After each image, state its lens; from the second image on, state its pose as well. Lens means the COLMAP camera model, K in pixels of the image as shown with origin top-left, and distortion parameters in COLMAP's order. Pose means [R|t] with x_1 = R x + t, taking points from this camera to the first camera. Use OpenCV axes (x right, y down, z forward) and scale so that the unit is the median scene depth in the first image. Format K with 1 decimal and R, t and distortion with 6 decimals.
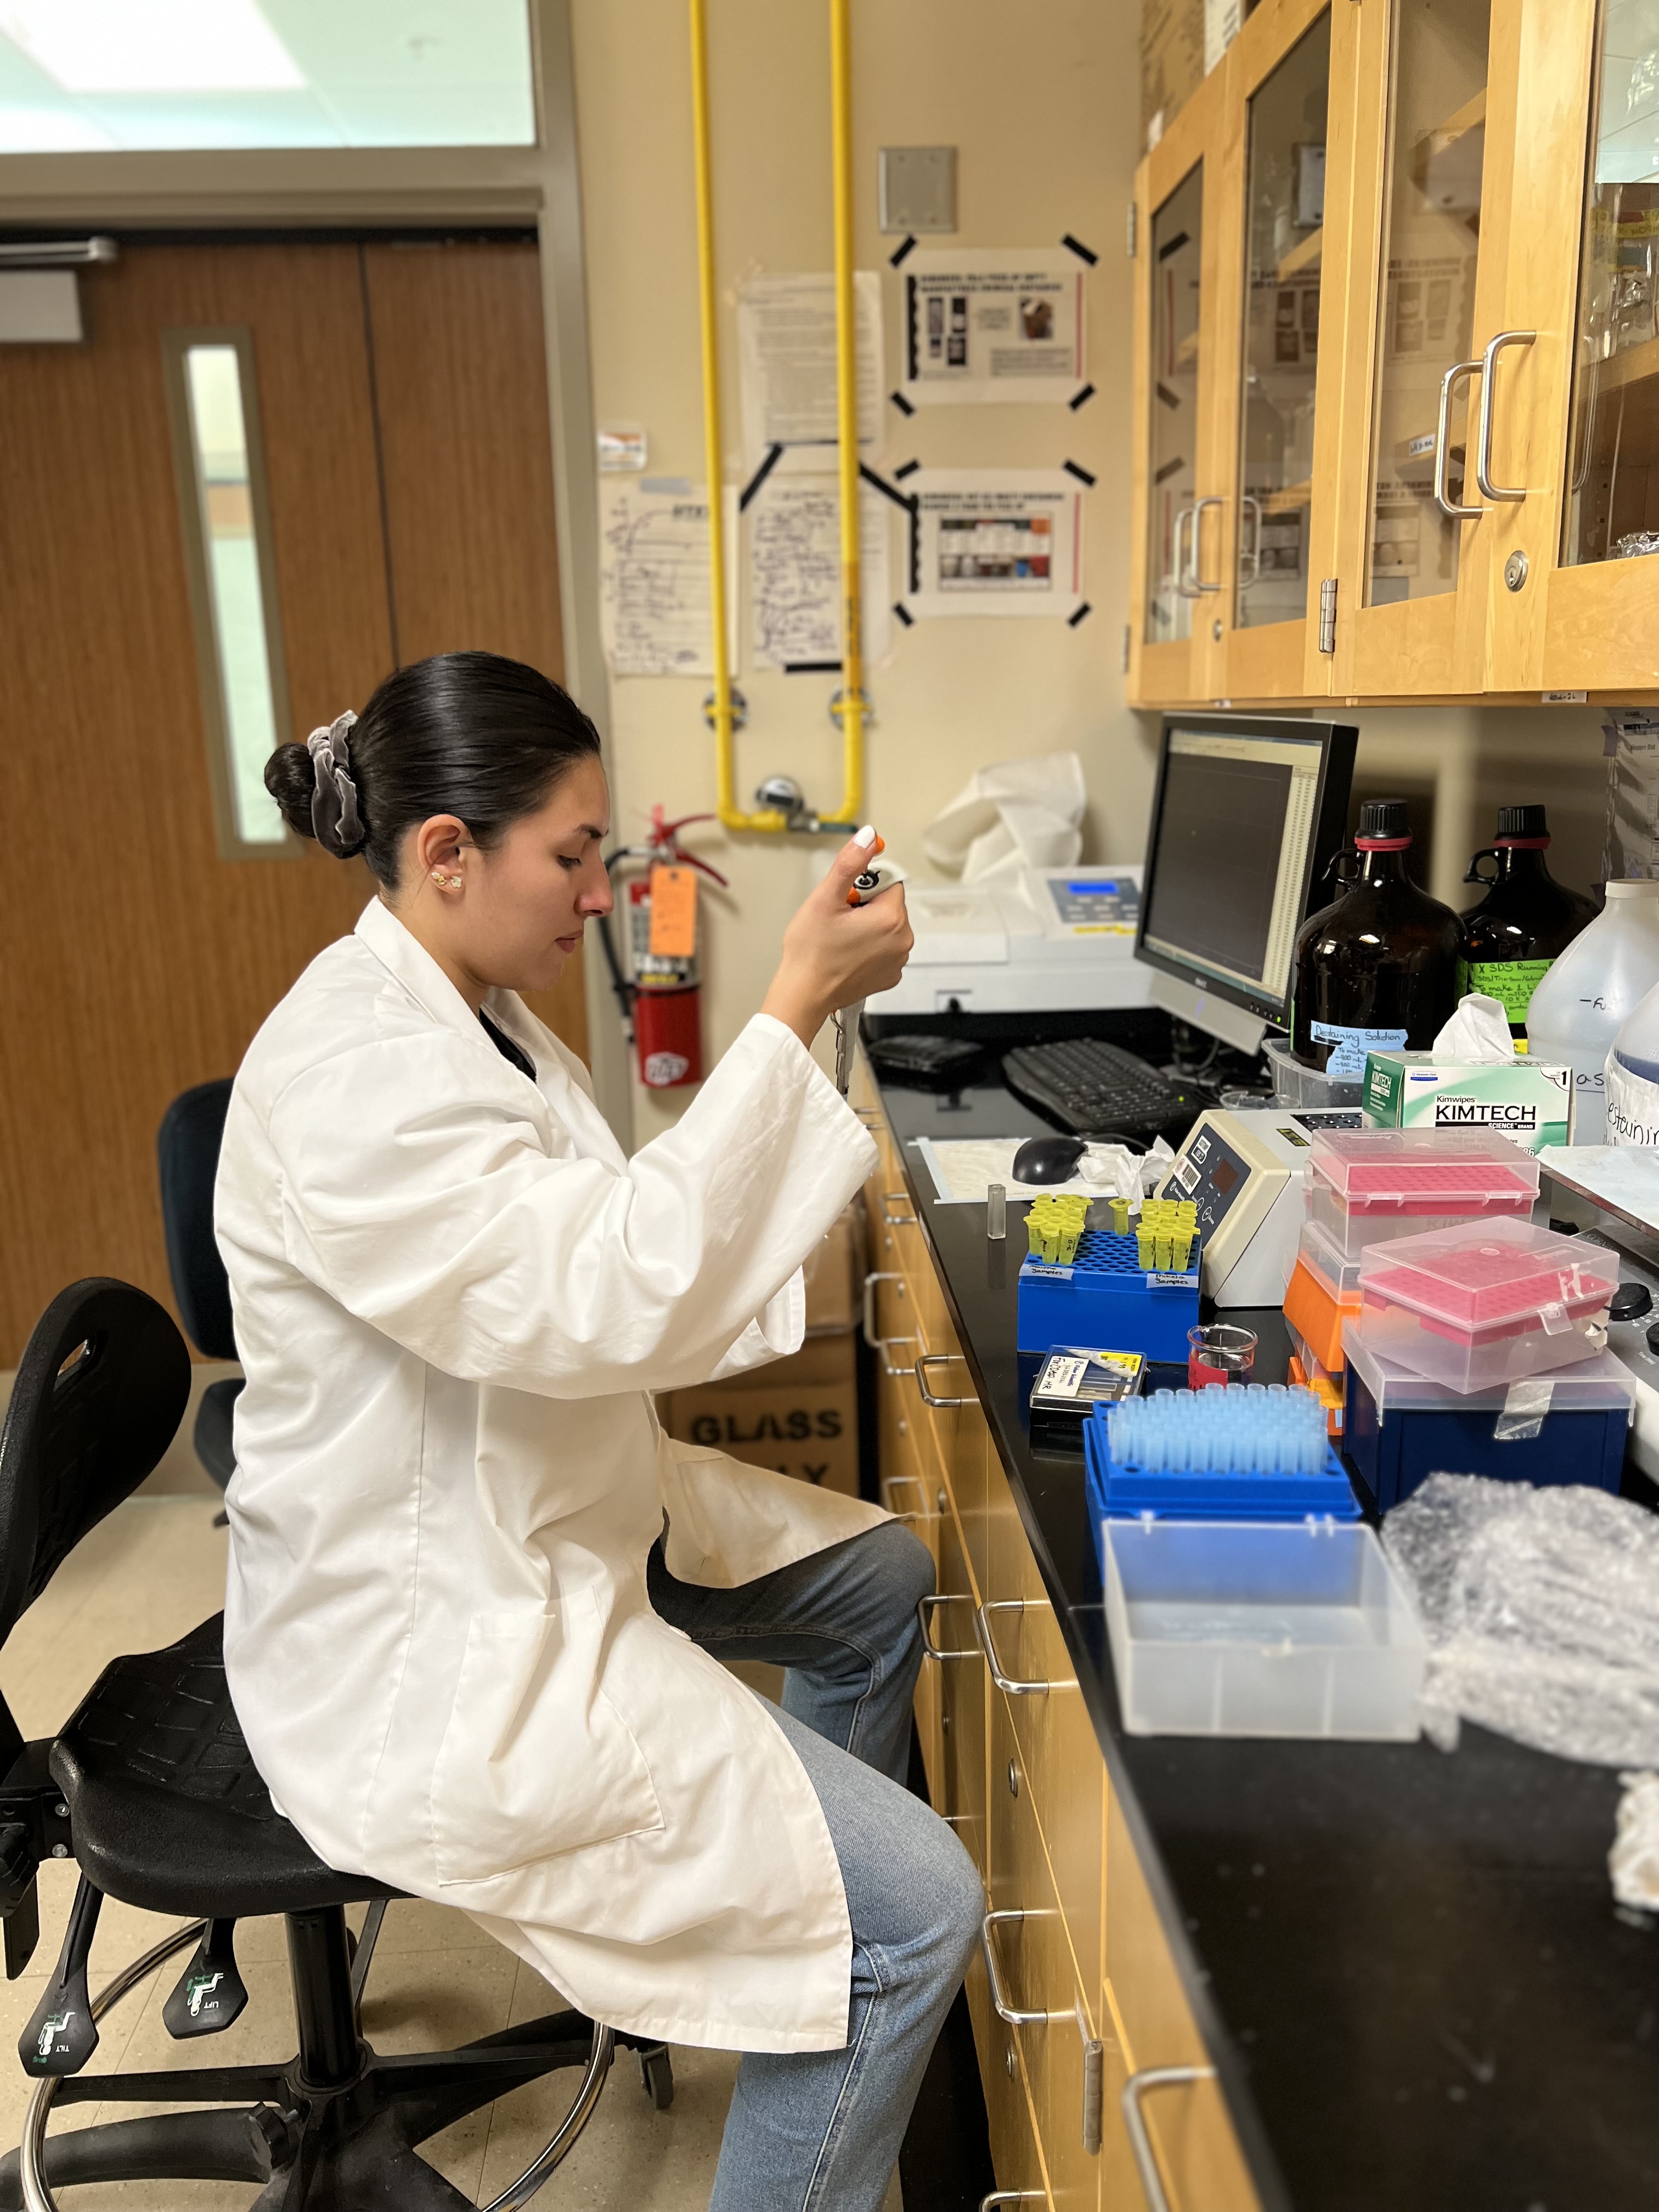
lens RADIAL K [[1675.2, 0, 829.5], [0, 1675.2, 1106.0], [0, 0, 1]] dist [-0.022781, -0.006313]
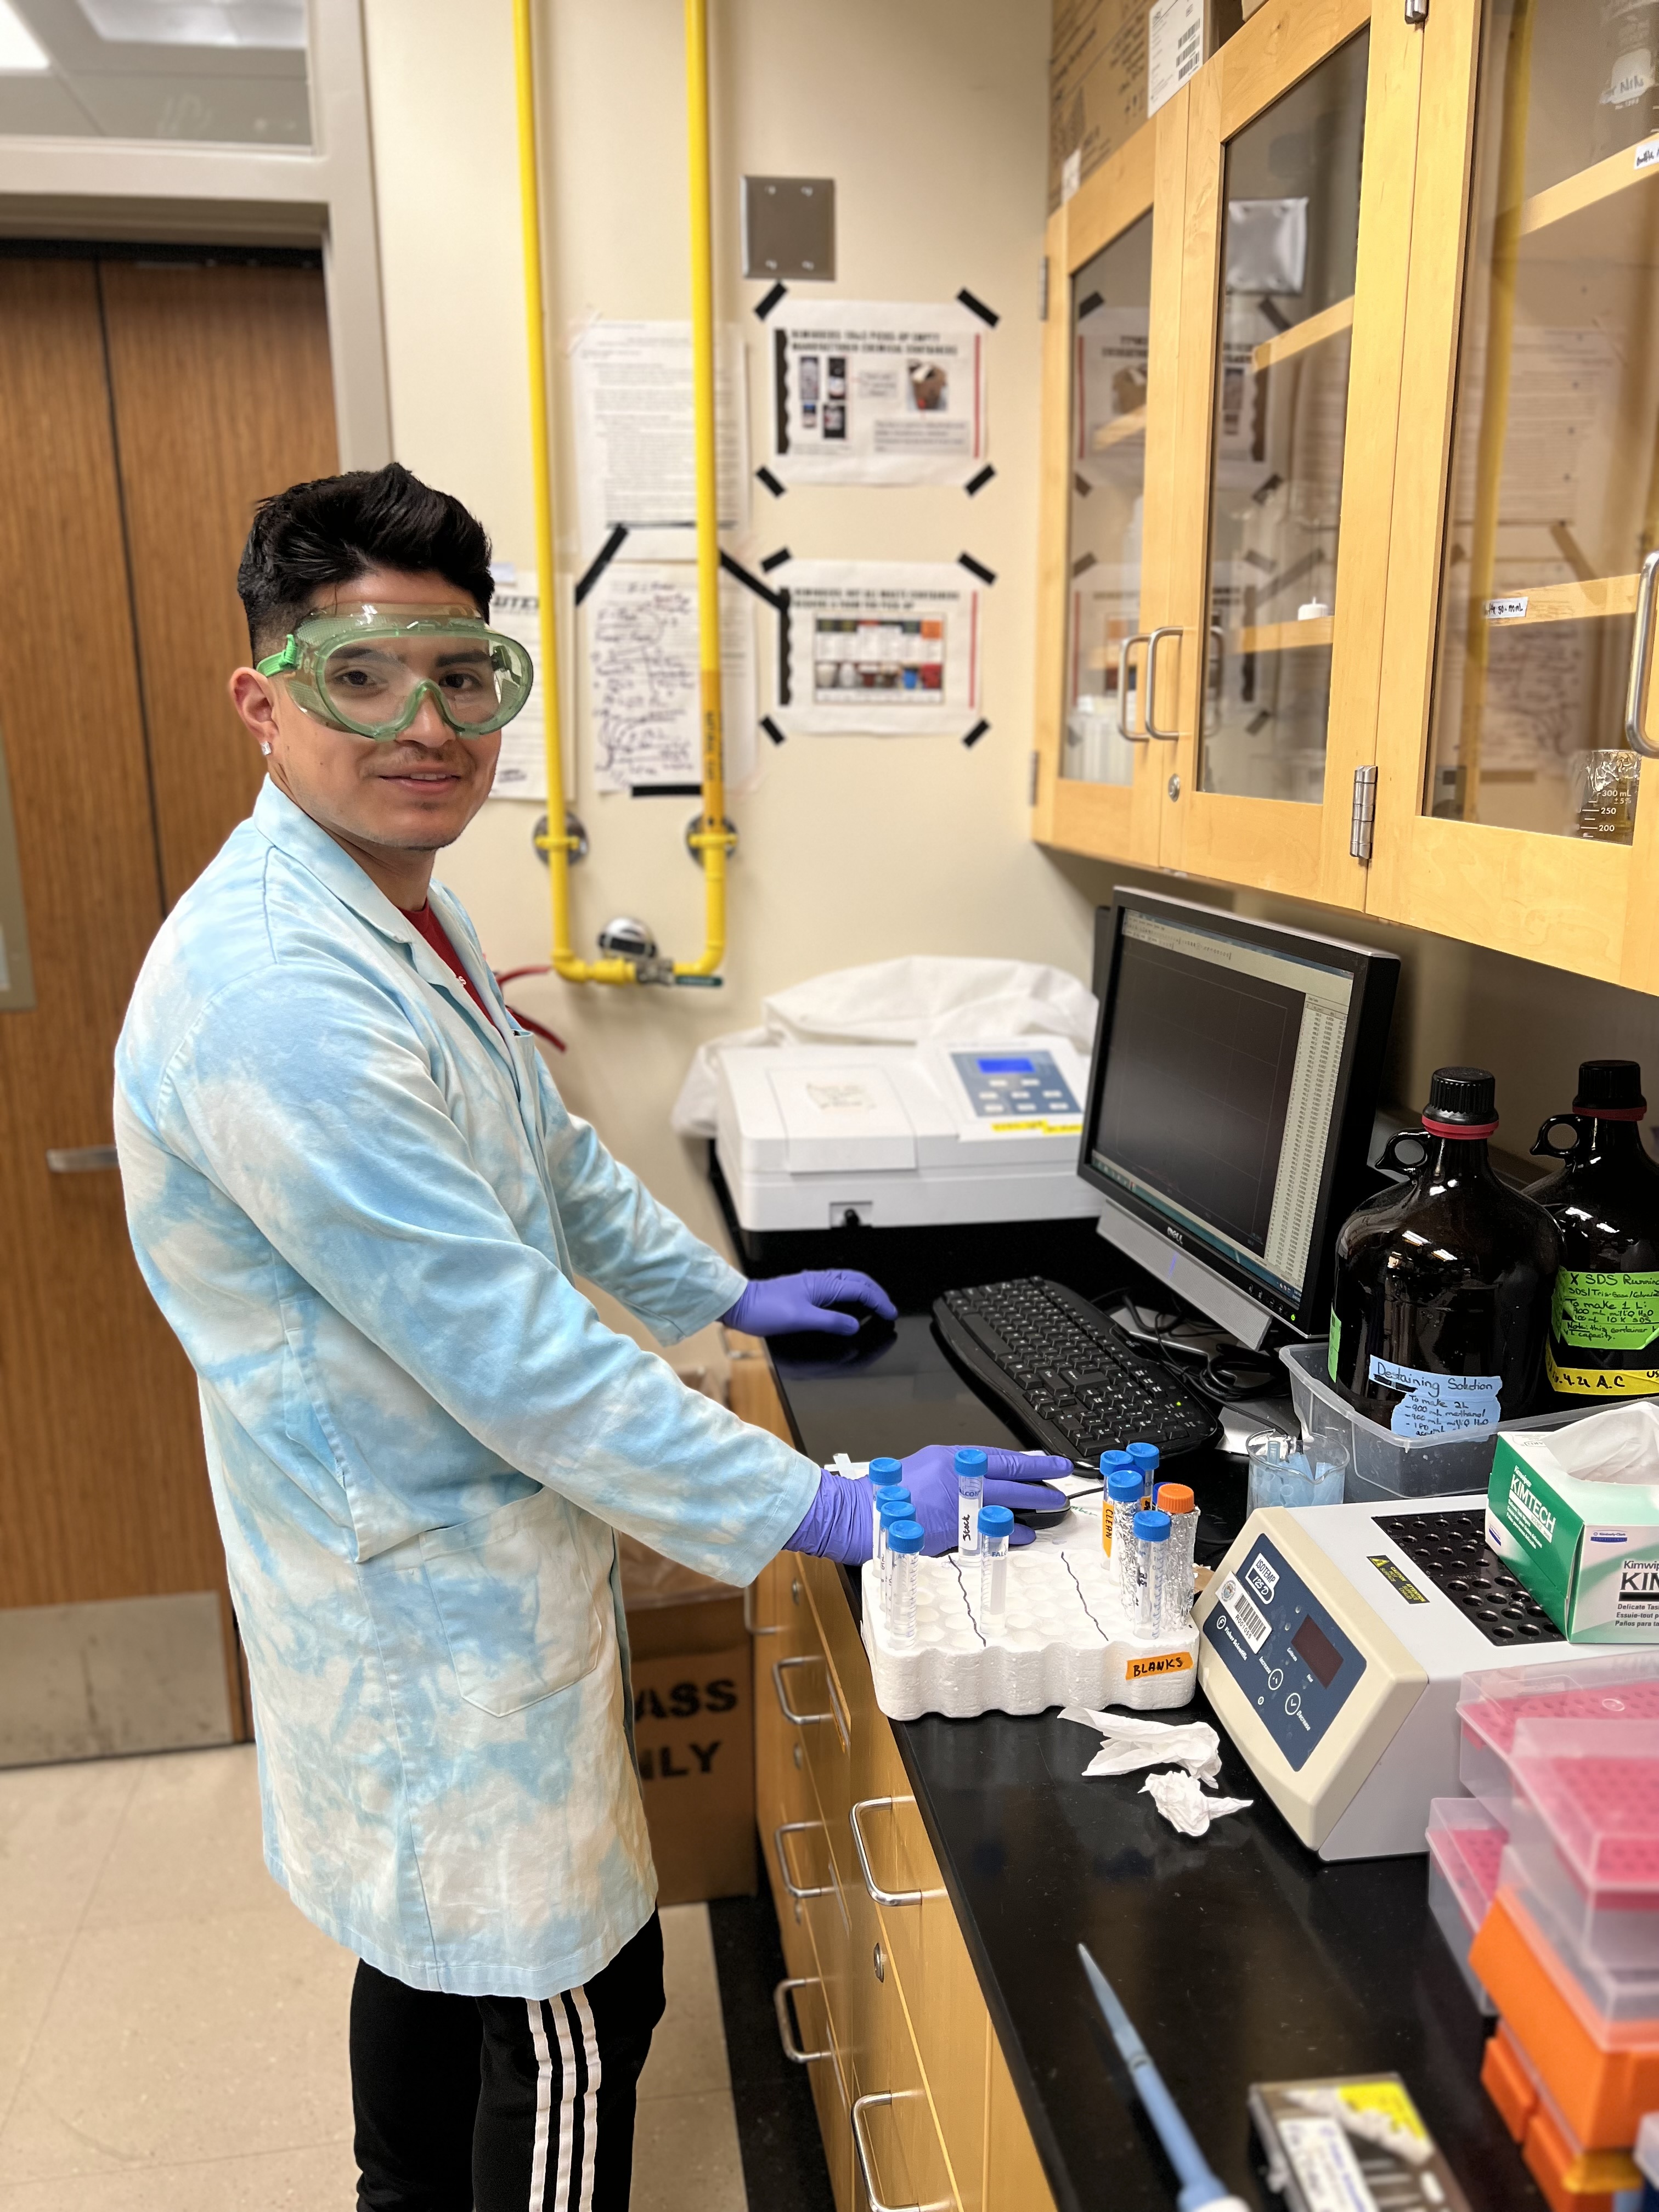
lens RADIAL K [[1648.6, 0, 829.5], [0, 1648.6, 1106.0], [0, 0, 1]] dist [-0.001943, -0.028939]
pose [[0.992666, -0.013745, 0.120101, -0.030279], [0.013859, 0.999904, -0.000110, -0.104628], [-0.120088, 0.001774, 0.992762, 0.170718]]
